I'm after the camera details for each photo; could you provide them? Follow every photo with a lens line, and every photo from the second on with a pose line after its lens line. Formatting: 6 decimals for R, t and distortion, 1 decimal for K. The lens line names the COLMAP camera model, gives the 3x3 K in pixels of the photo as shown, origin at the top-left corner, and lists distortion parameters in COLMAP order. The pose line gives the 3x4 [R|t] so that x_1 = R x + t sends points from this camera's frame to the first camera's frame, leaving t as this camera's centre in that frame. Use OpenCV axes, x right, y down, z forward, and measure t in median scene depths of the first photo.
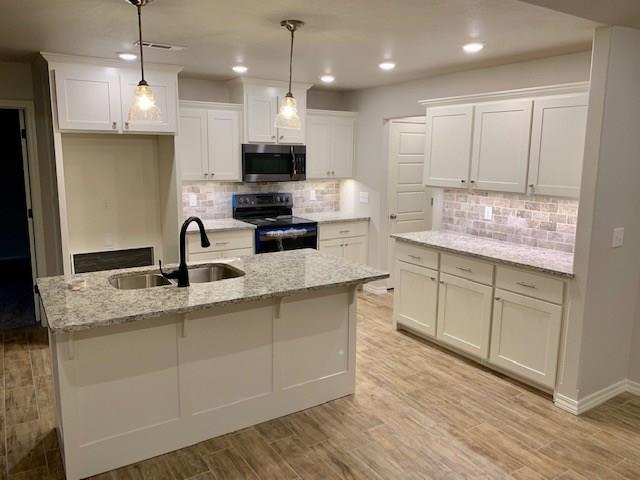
lens RADIAL K [[484.9, 0, 317.0], [0, 484.9, 240.0], [0, 0, 1]] dist [0.033096, -0.009645]
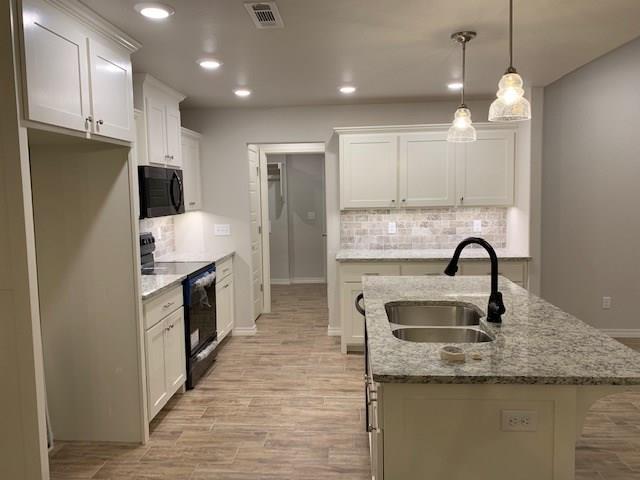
lens RADIAL K [[484.9, 0, 318.1], [0, 484.9, 237.7], [0, 0, 1]] dist [0.033096, -0.009645]
pose [[0.596257, -0.094596, 0.797201, -0.704643], [0.164149, 0.986419, -0.005724, -0.056684], [-0.785832, 0.134273, 0.603687, 0.462363]]
